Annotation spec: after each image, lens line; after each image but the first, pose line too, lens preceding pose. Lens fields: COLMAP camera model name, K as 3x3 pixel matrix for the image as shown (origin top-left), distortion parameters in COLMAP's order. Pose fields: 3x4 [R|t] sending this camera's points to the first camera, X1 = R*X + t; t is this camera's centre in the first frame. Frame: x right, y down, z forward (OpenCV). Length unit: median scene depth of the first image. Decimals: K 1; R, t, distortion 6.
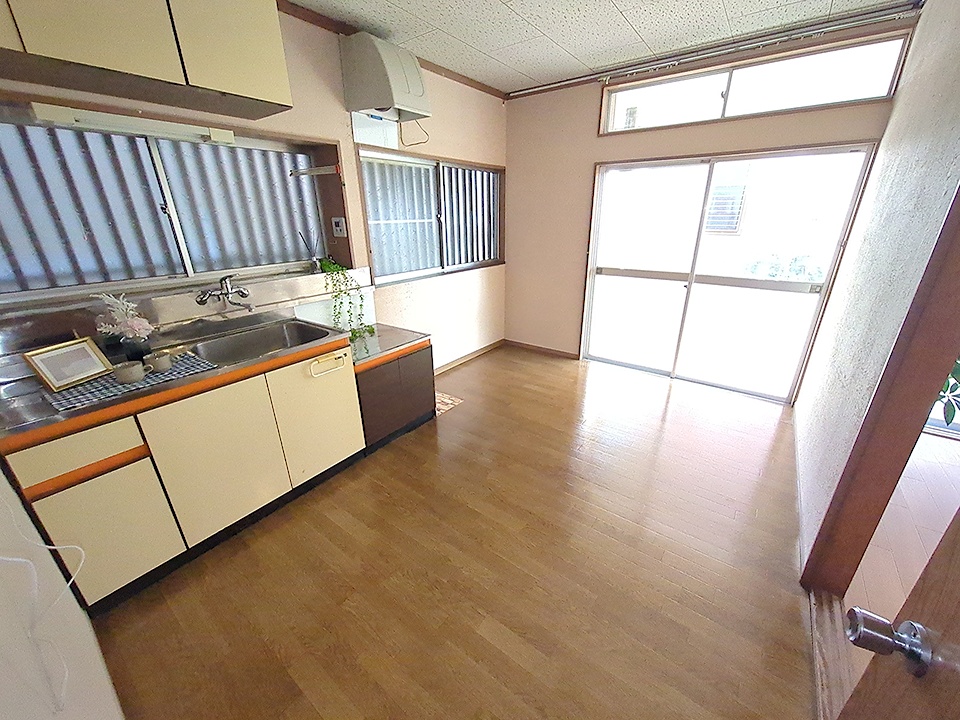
lens RADIAL K [[379.2, 0, 481.9], [0, 379.2, 355.7], [0, 0, 1]] dist [0.004116, -0.000018]
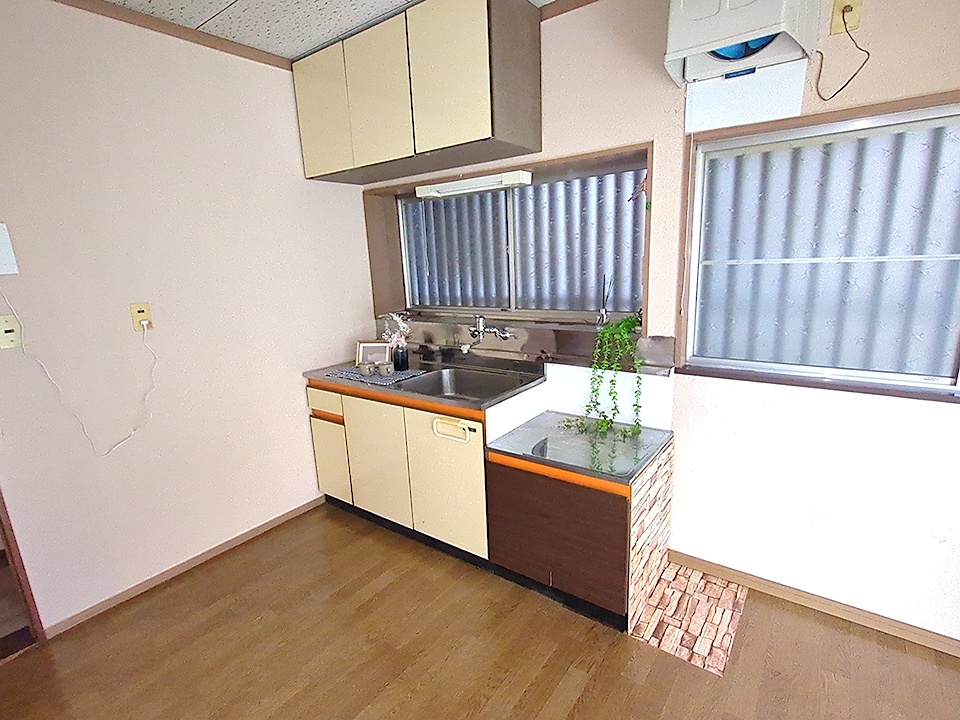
lens RADIAL K [[469.2, 0, 482.3], [0, 469.2, 368.3], [0, 0, 1]] dist [-0.004959, -0.000108]
pose [[0.015517, 0.242419, -0.970048, 0.582569], [-0.313545, 0.922410, 0.225498, -0.363556], [0.949447, 0.300654, 0.090323, 0.937770]]
